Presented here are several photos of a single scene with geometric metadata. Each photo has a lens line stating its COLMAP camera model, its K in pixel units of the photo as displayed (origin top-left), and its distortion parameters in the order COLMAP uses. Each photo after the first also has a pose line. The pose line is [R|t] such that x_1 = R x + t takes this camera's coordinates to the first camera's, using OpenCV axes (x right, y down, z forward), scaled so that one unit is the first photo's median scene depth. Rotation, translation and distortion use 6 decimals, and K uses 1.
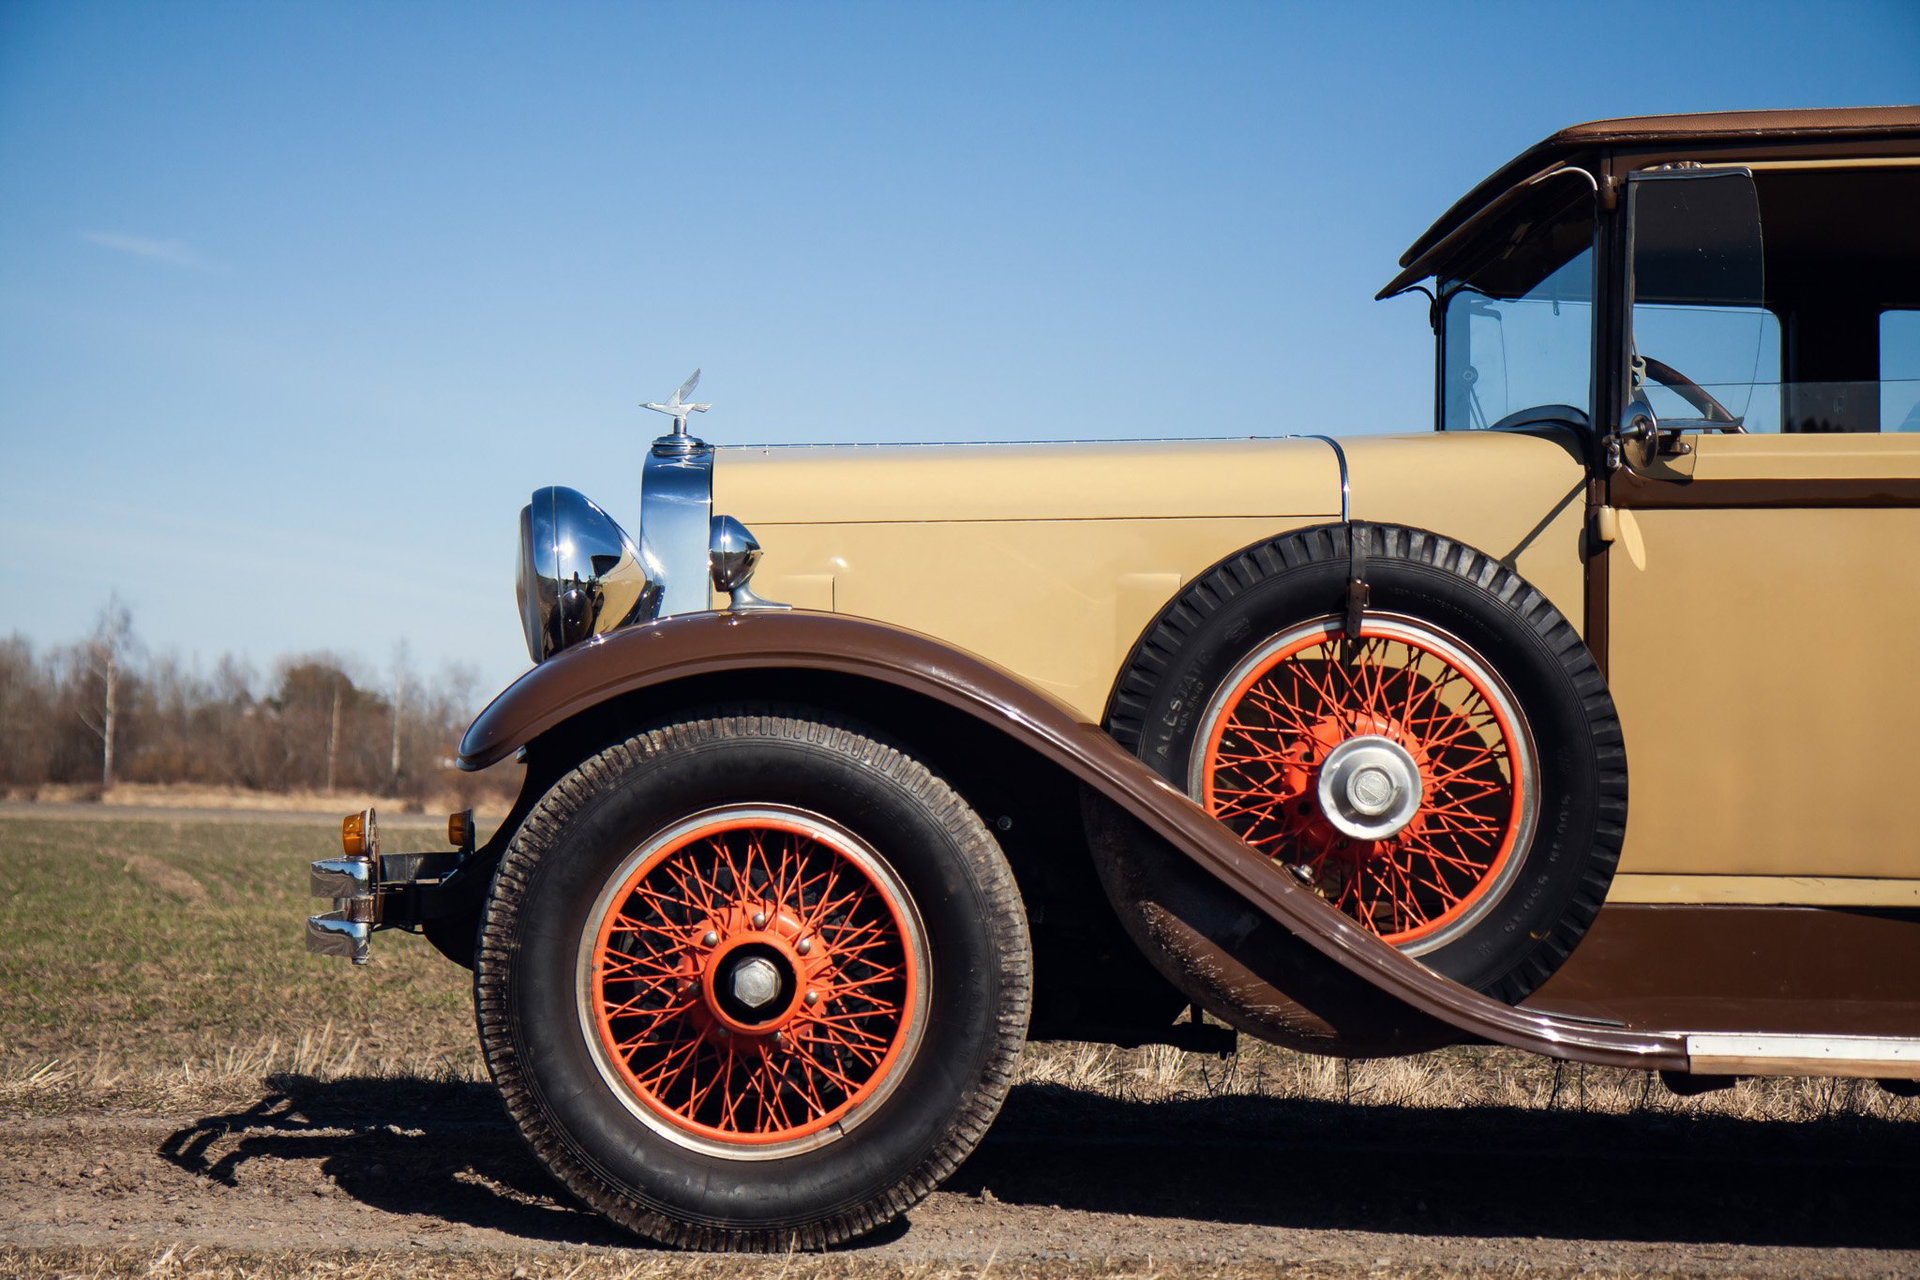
lens RADIAL K [[3694.4, 0, 950.9], [0, 3694.4, 659.9], [0, 0, 1]] dist [0.289003, -0.010260]
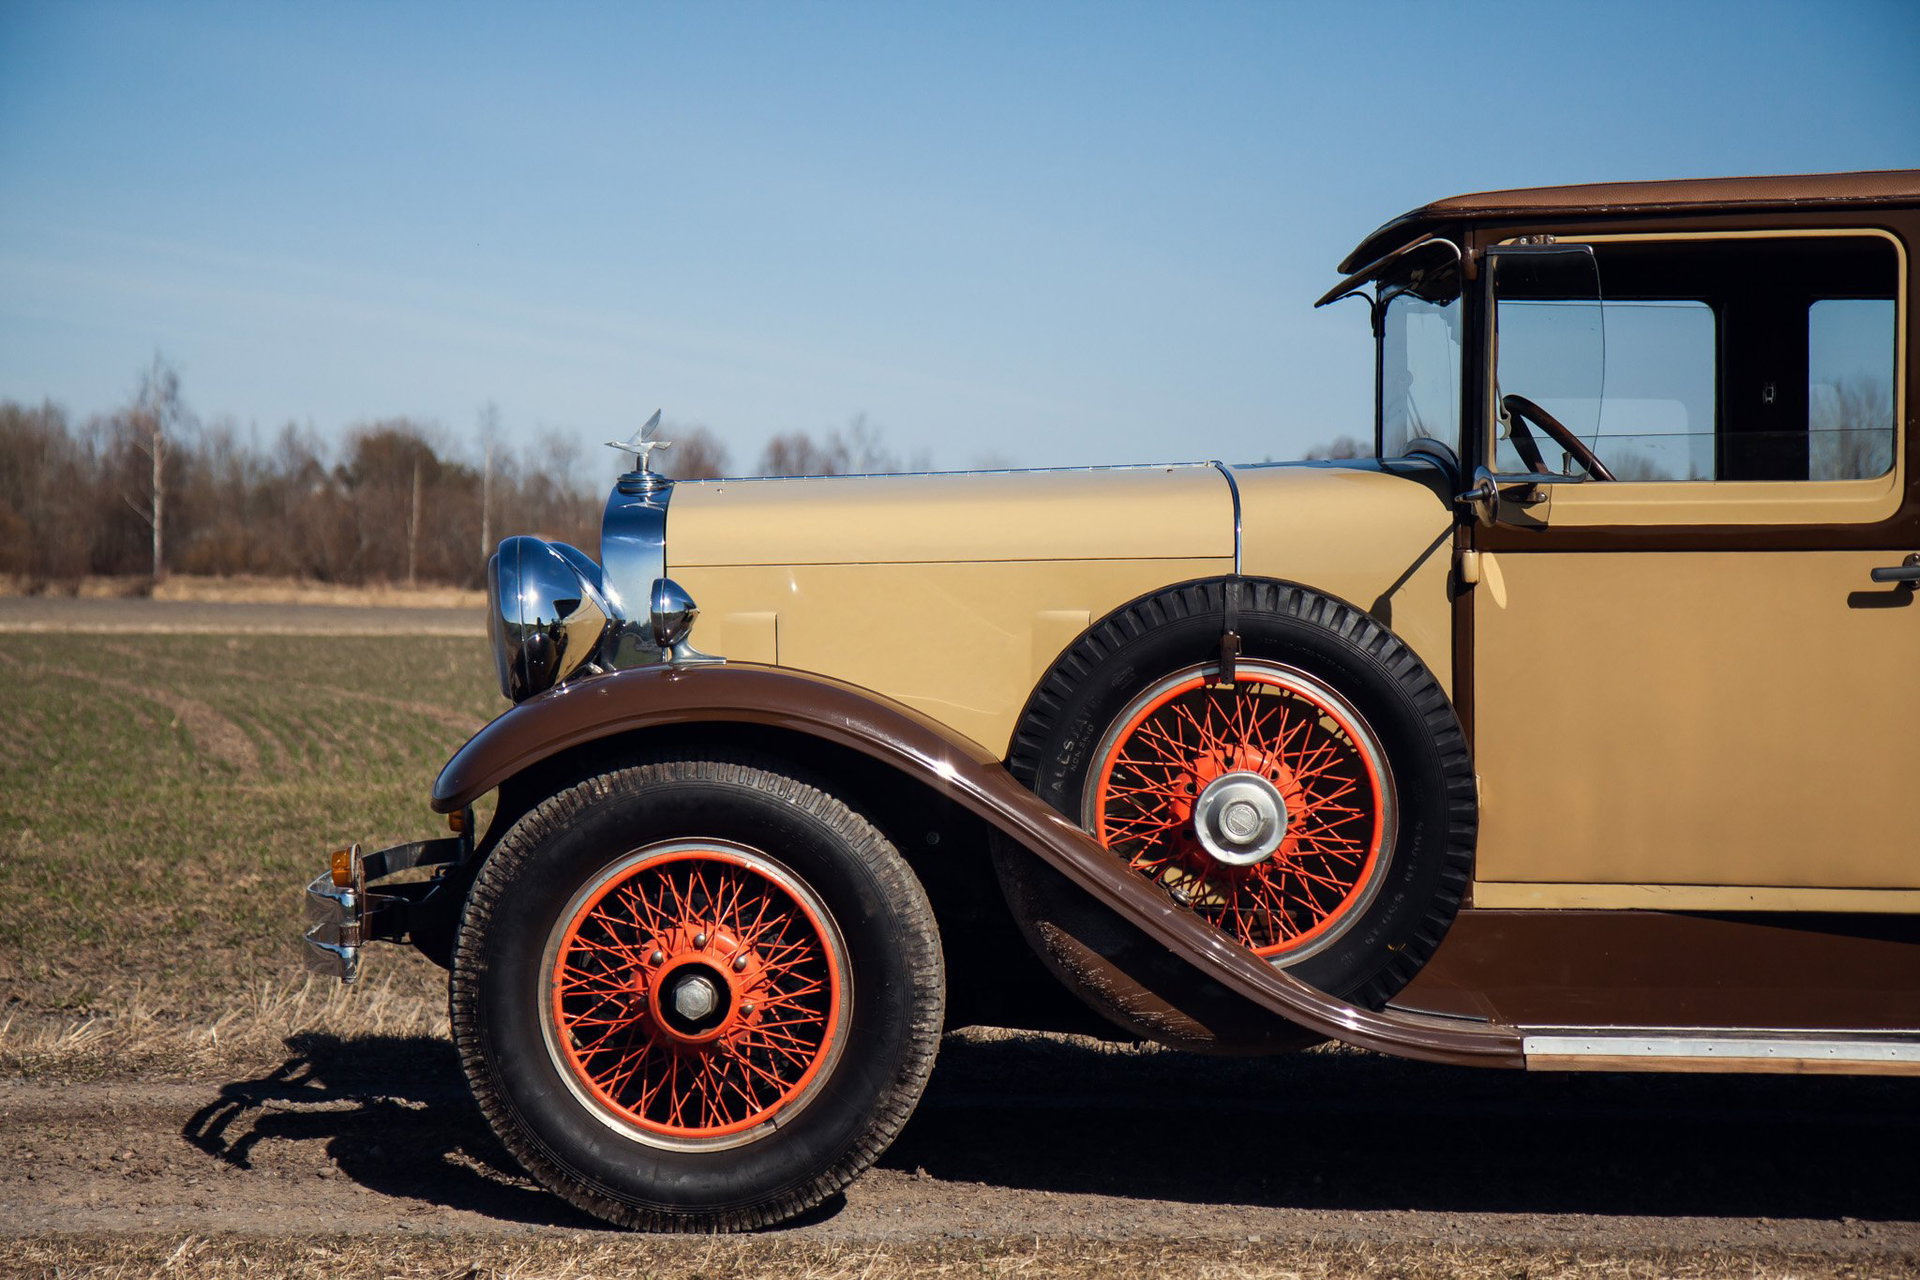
lens RADIAL K [[4785.0, 0, 960.0], [0, 4785.0, 640.0], [0, 0, 1]] dist [0.453371, 0.298511]
pose [[0.998118, -0.010204, -0.060461, 0.114756], [0.014523, 0.997339, 0.071441, -0.122178], [0.059571, -0.072184, 0.995611, -0.435235]]
